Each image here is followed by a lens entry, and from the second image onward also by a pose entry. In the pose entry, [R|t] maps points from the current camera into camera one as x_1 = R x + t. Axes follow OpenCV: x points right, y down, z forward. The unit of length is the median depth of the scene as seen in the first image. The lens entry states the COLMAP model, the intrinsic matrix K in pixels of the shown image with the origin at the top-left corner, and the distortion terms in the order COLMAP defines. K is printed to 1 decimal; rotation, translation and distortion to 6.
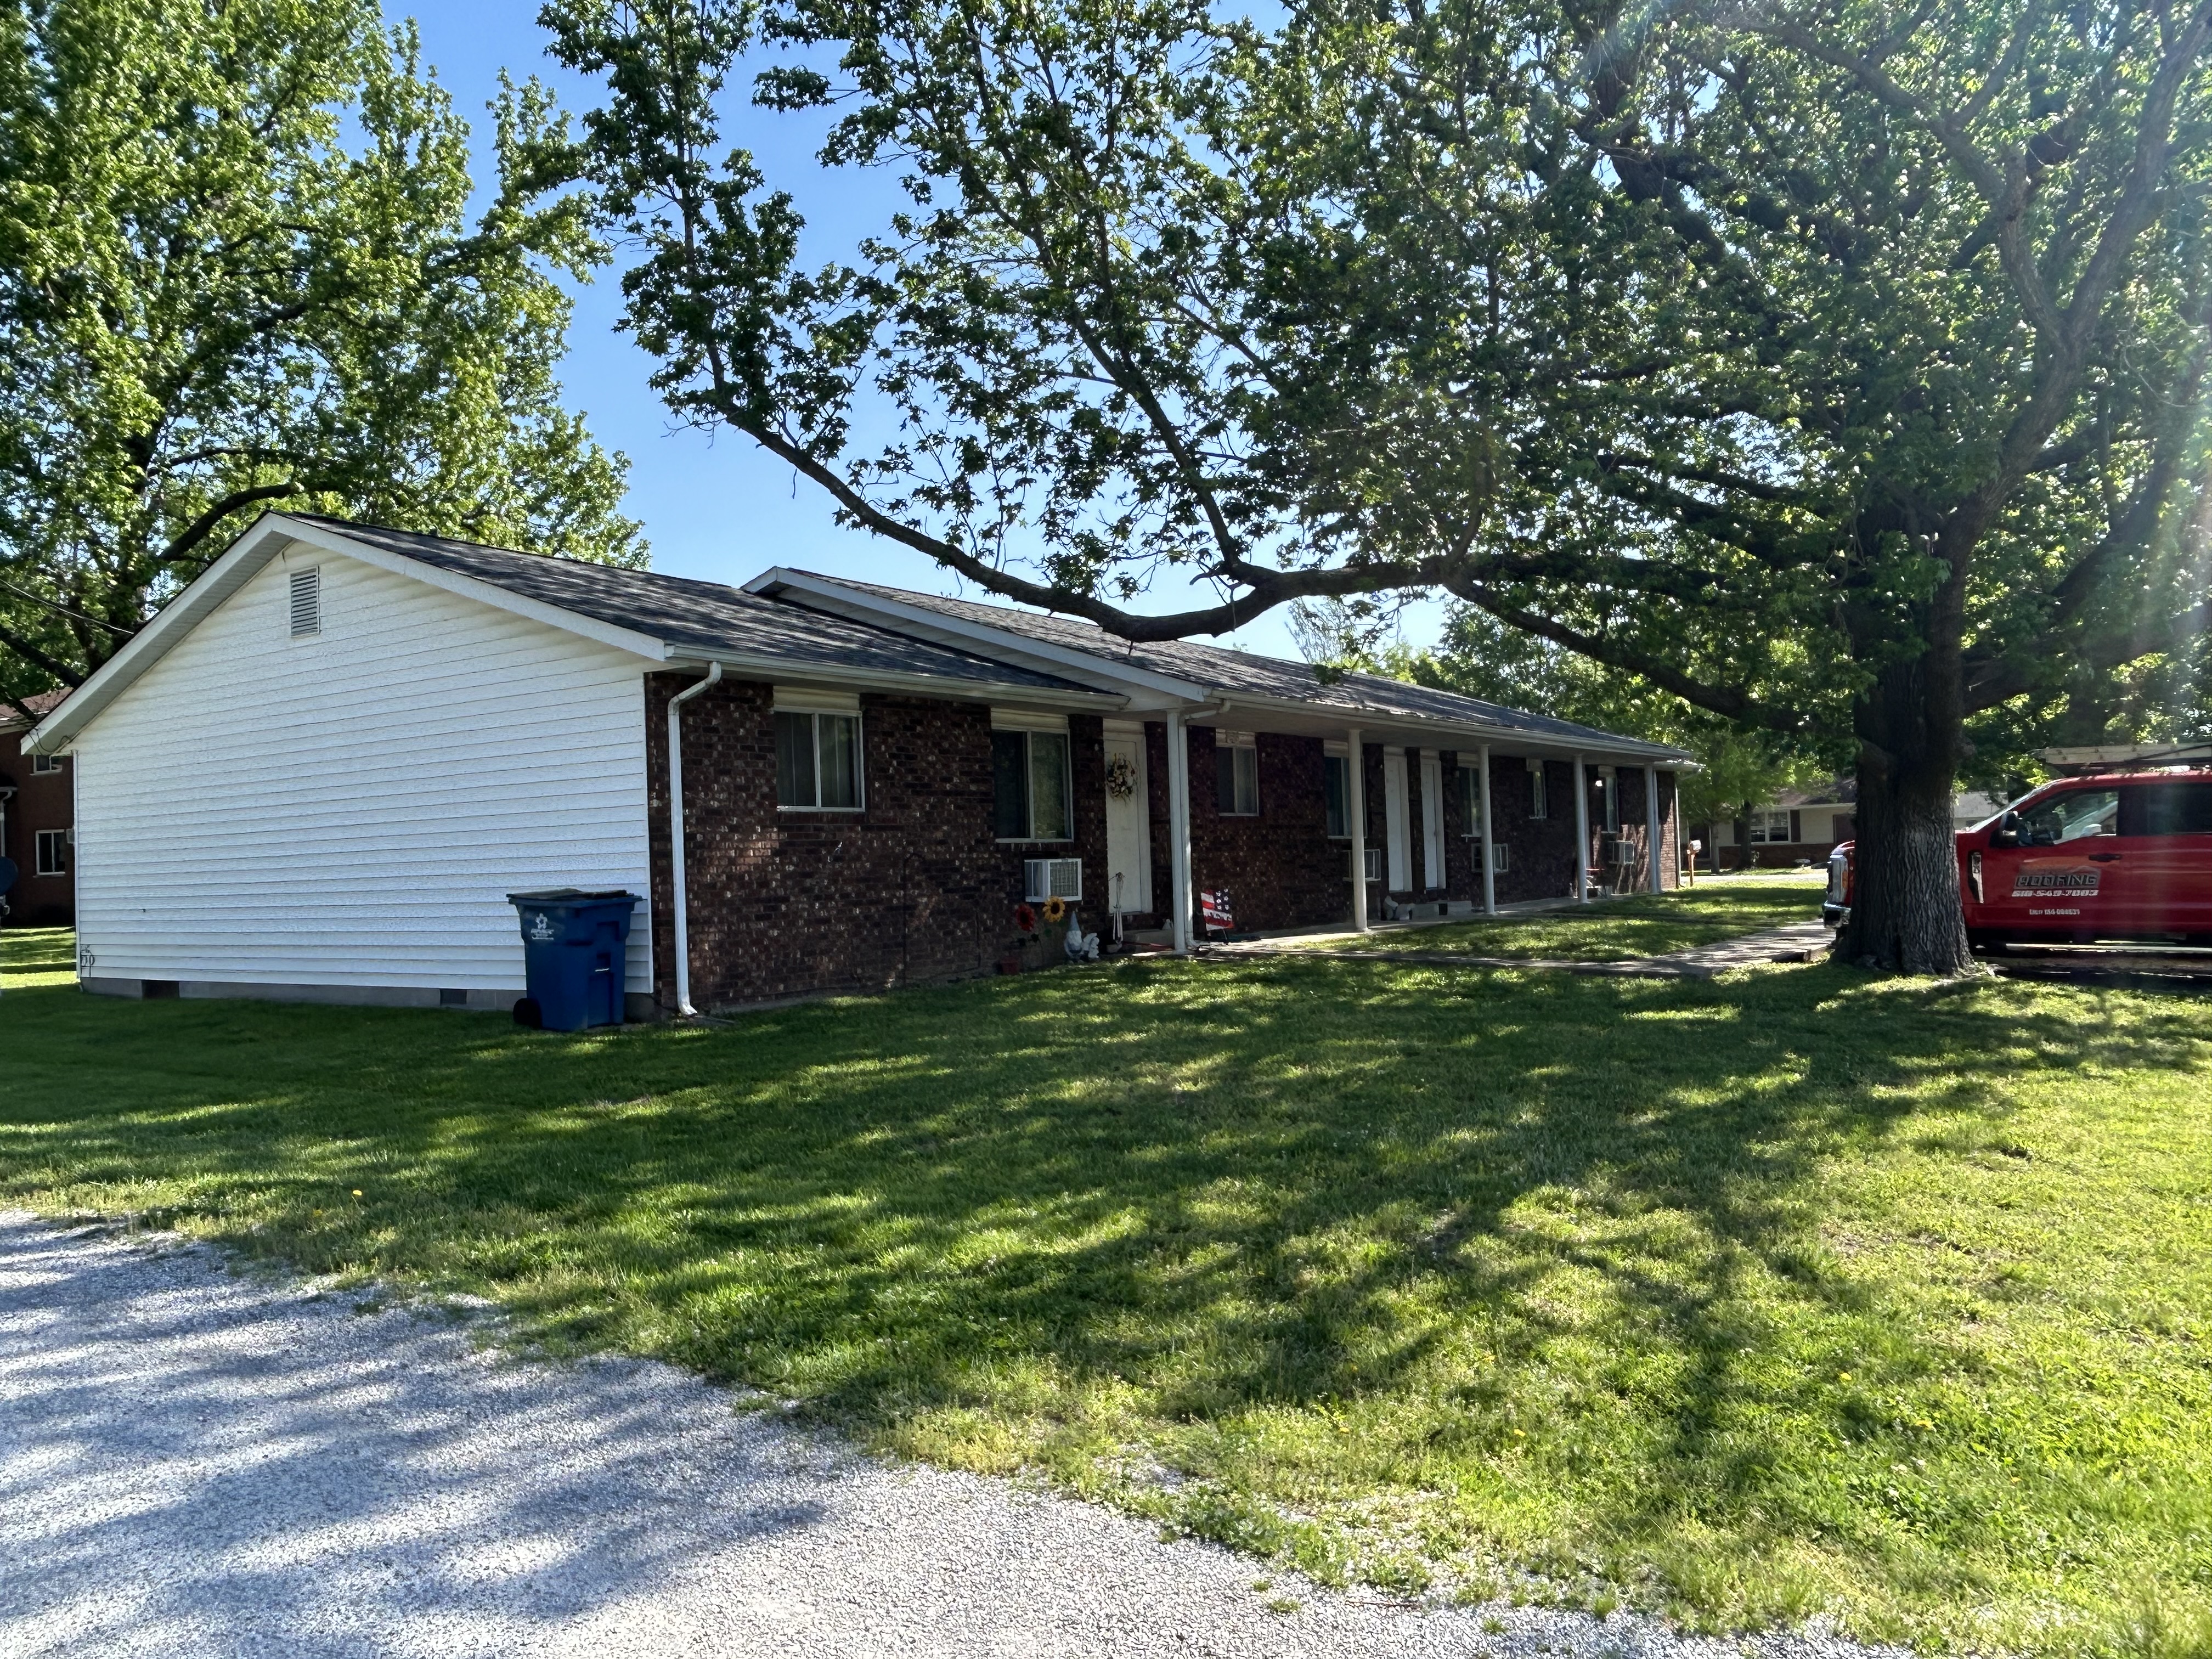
lens RADIAL K [[1664.9, 0, 1106.0], [0, 1664.9, 829.5], [0, 0, 1]] dist [0.032358, -0.053658]
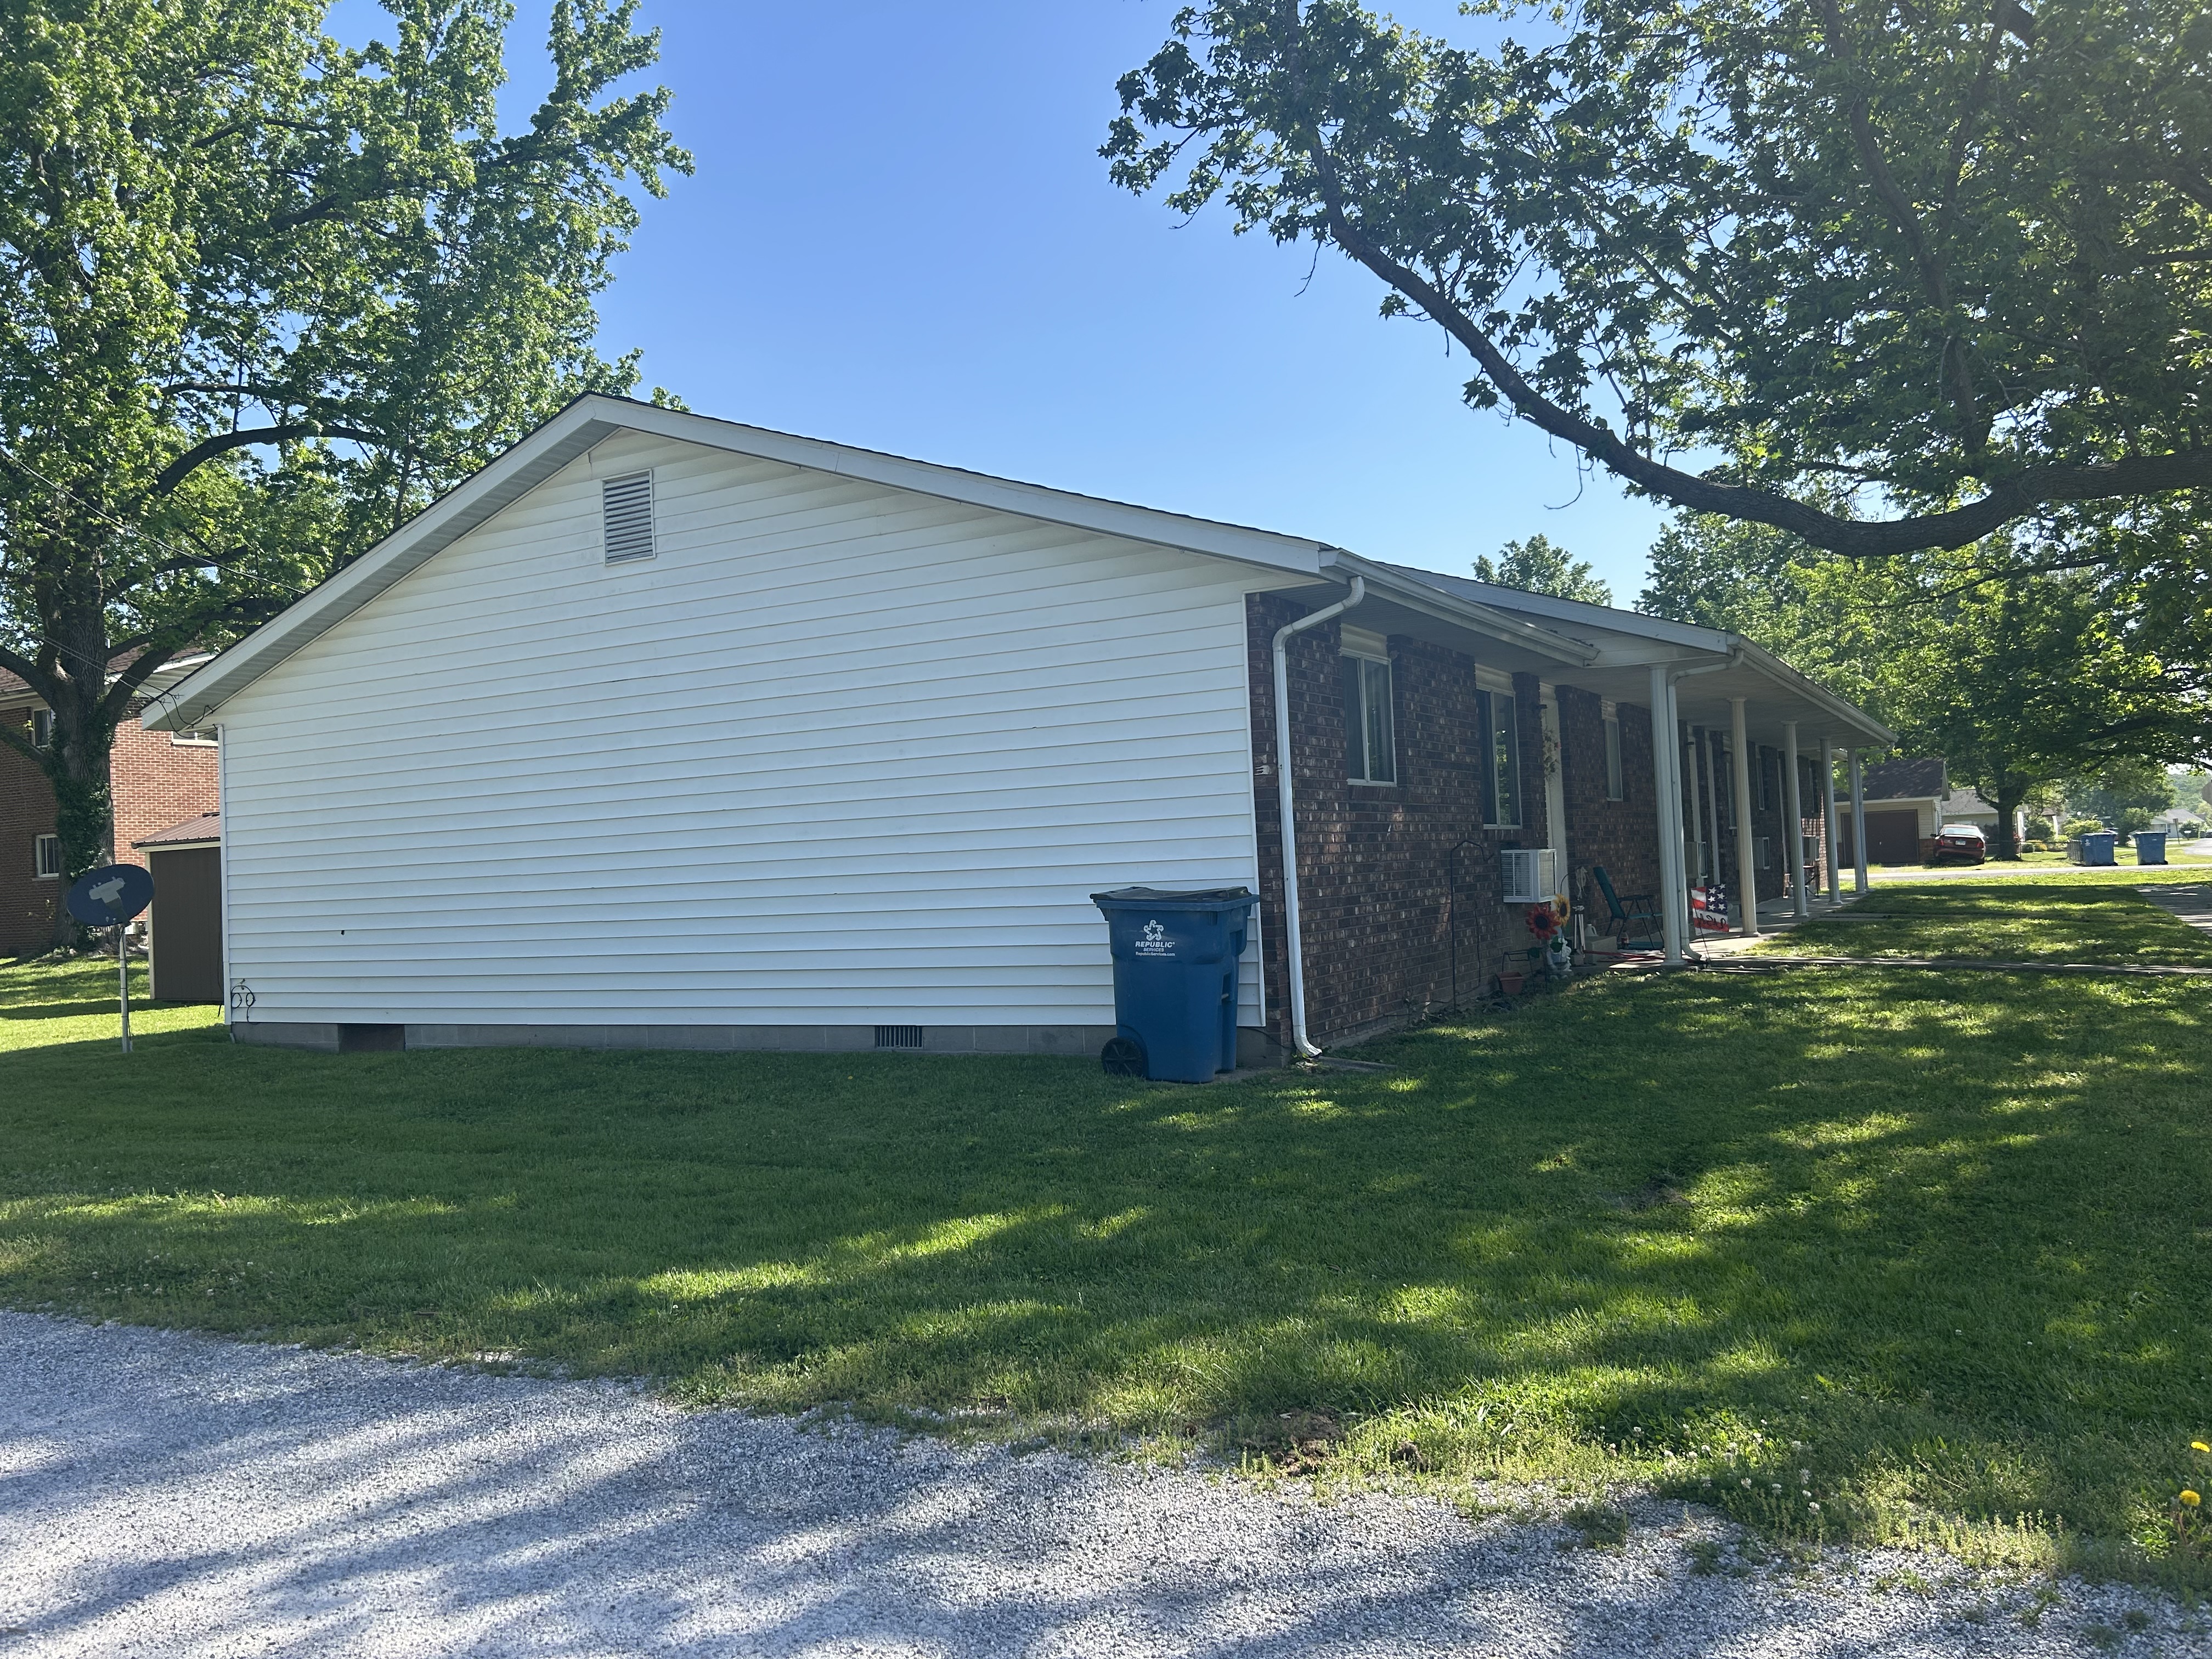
lens RADIAL K [[1682.1, 0, 1106.0], [0, 1682.1, 829.5], [0, 0, 1]] dist [0.055432, -0.084980]
pose [[0.993188, -0.009100, 0.116167, -0.359387], [0.010255, 0.999904, -0.009344, 0.014463], [-0.116071, 0.010472, 0.993186, 0.221870]]
